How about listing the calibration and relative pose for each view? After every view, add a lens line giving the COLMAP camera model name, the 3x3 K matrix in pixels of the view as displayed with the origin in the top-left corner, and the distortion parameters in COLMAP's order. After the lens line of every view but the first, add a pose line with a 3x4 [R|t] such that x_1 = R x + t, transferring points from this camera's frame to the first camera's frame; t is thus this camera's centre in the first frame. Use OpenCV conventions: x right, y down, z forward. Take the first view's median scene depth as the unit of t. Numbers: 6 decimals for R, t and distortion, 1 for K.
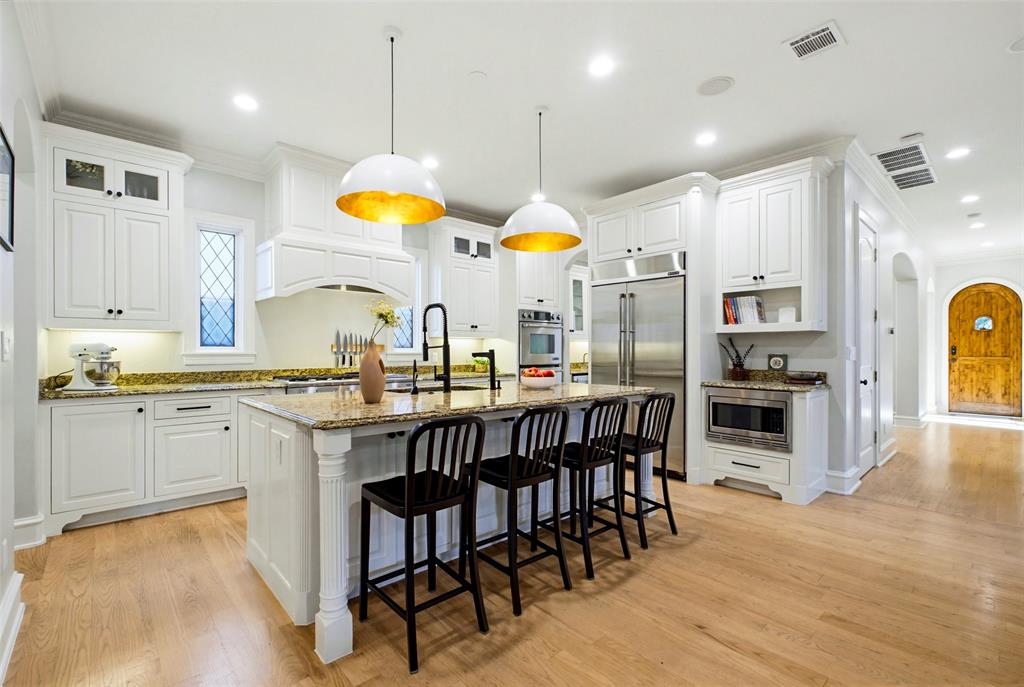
lens RADIAL K [[450.3, 0, 499.1], [0, 450.3, 350.6], [0, 0, 1]] dist [0.000383, 0.000130]
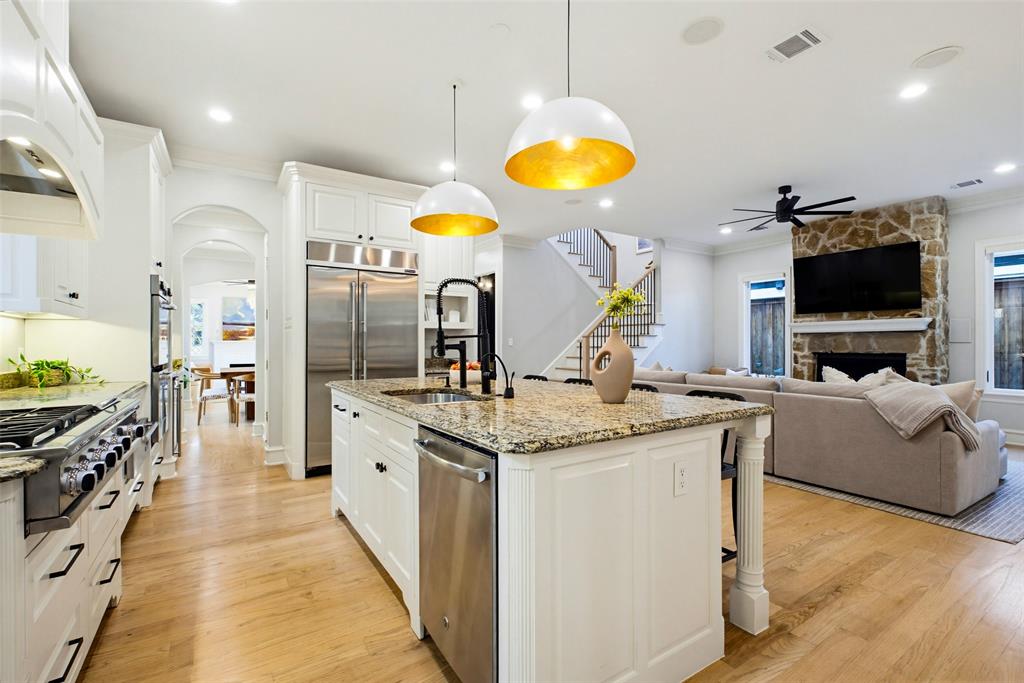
lens RADIAL K [[451.3, 0, 511.2], [0, 451.3, 342.5], [0, 0, 1]] dist [-0.003518, 0.000202]
pose [[0.154161, 0.002958, 0.988041, -0.660766], [0.002390, 0.999991, -0.003366, 0.003481], [-0.988043, 0.002880, 0.154152, 0.609419]]
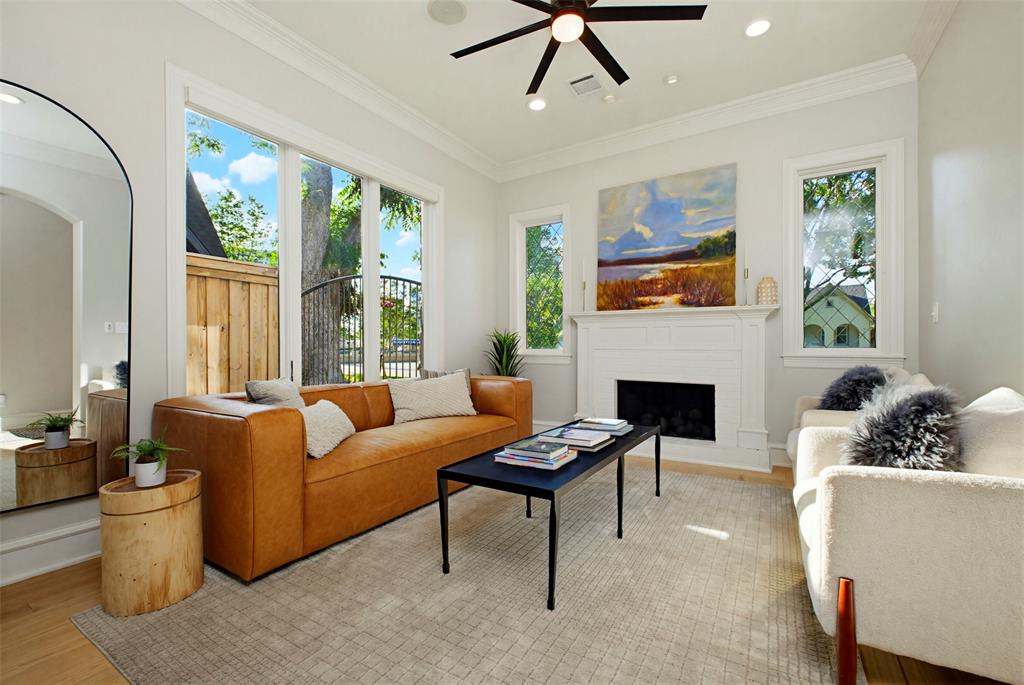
lens RADIAL K [[450.3, 0, 502.6], [0, 450.3, 346.3], [0, 0, 1]] dist [0.000383, 0.000130]
pose [[0.960069, -0.000928, 0.279763, 1.597482], [0.000291, 0.999997, 0.002321, 0.058401], [-0.279765, -0.002147, 0.960066, 2.076746]]
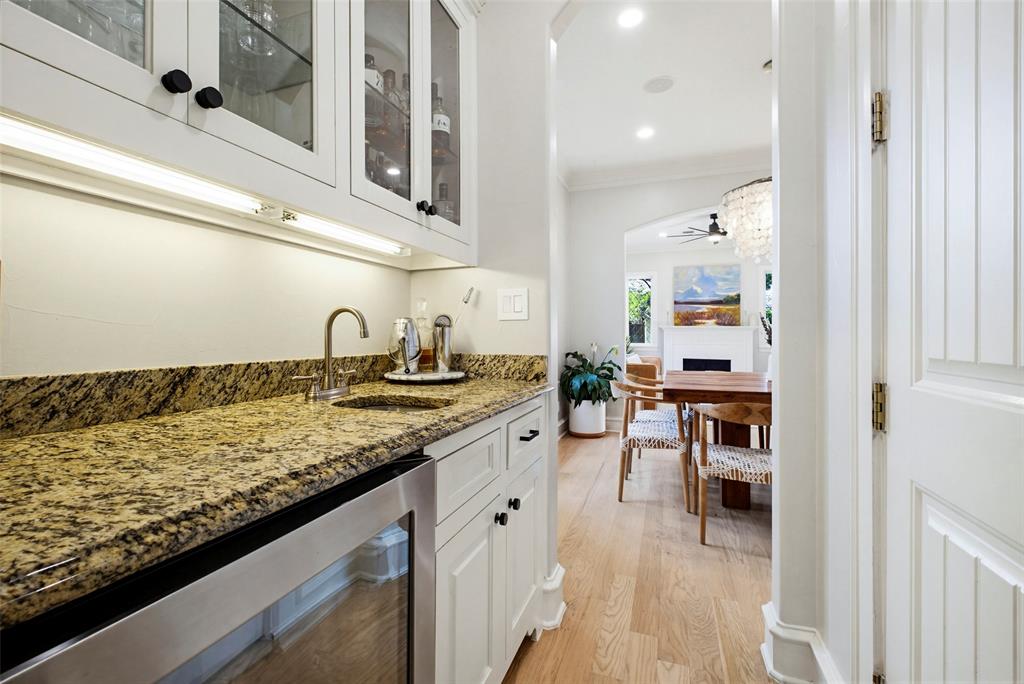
lens RADIAL K [[450.3, 0, 514.1], [0, 450.3, 337.4], [0, 0, 1]] dist [0.000383, 0.000130]
pose [[0.877362, 0.000611, 0.479829, 0.294742], [-0.002485, 0.999992, 0.003272, 0.028758], [-0.479823, -0.004063, 0.877356, 1.439687]]
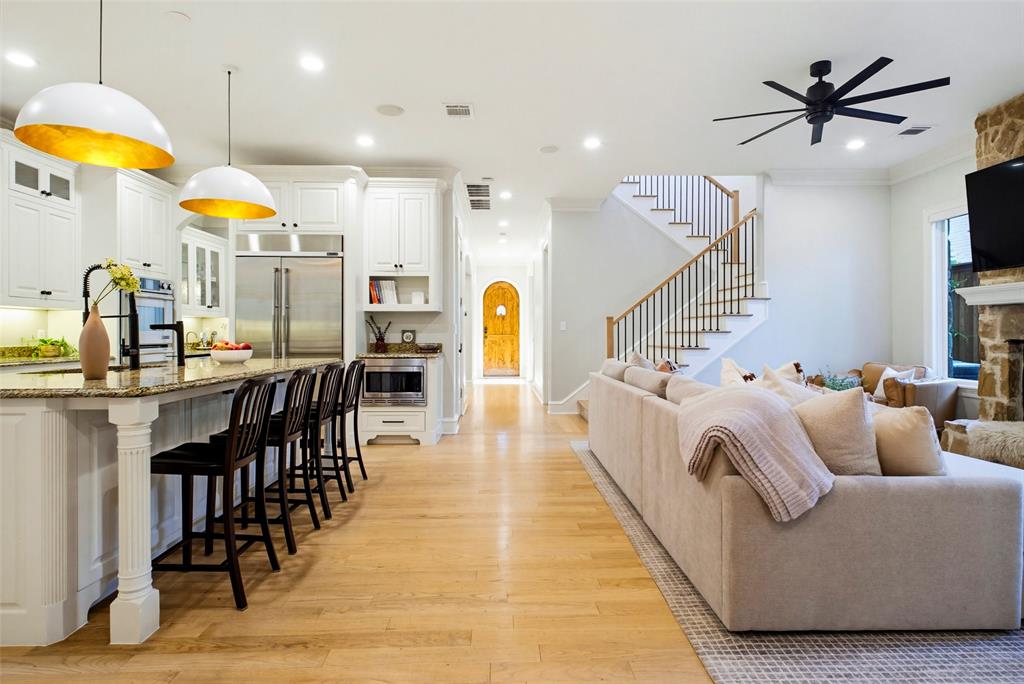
lens RADIAL K [[529.6, 0, 512.1], [0, 529.6, 330.2], [0, 0, 1]] dist [-0.002251, -0.000644]
pose [[0.640024, 0.002038, 0.768353, -0.313454], [0.003943, 0.999975, -0.005936, 0.019261], [-0.768345, 0.006829, 0.639999, -0.135093]]
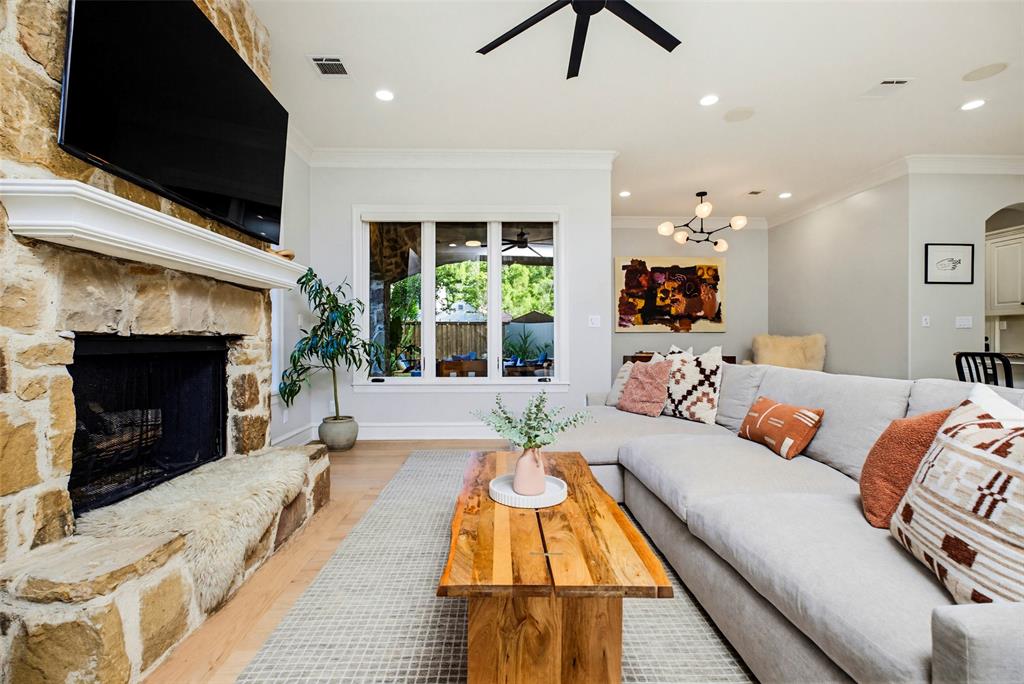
lens RADIAL K [[450.3, 0, 506.7], [0, 450.3, 340.4], [0, 0, 1]] dist [0.000383, 0.000130]
pose [[-0.638370, 0.001366, -0.769729, 1.186456], [-0.000413, 0.999998, 0.002117, 0.041797], [0.769730, 0.001669, -0.638368, 0.298141]]
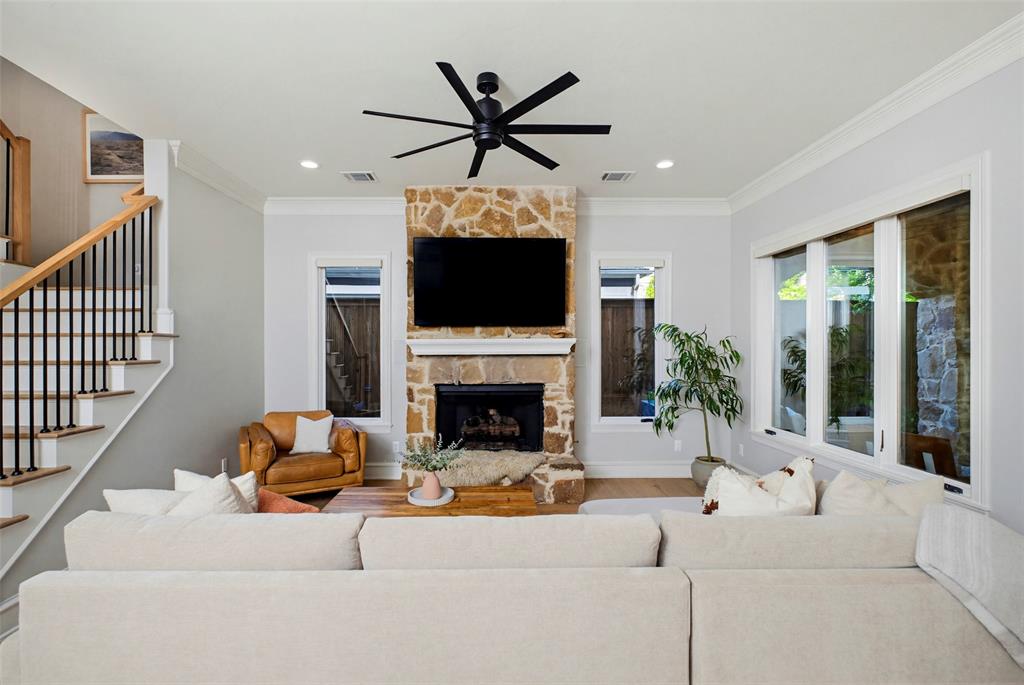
lens RADIAL K [[482.2, 0, 509.8], [0, 482.2, 347.7], [0, 0, 1]] dist [-0.011094, 0.000816]
pose [[-0.761329, 0.002723, 0.648360, 0.238376], [0.003926, 0.999992, 0.000411, -0.050418], [-0.648354, 0.002859, -0.761334, 0.544582]]
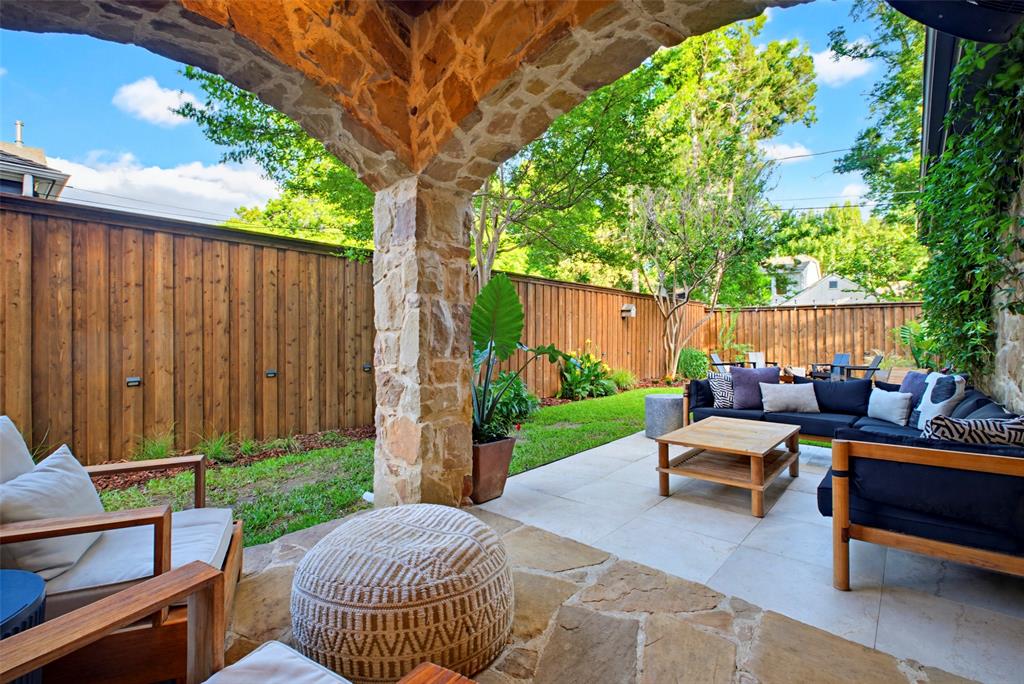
lens RADIAL K [[450.3, 0, 508.4], [0, 450.3, 335.6], [0, 0, 1]] dist [0.000383, 0.000130]
pose [[-0.993051, 0.004960, -0.117581, 0.107044], [0.004758, 0.999987, 0.002001, 0.046700], [0.117590, 0.001428, -0.993061, -0.500750]]
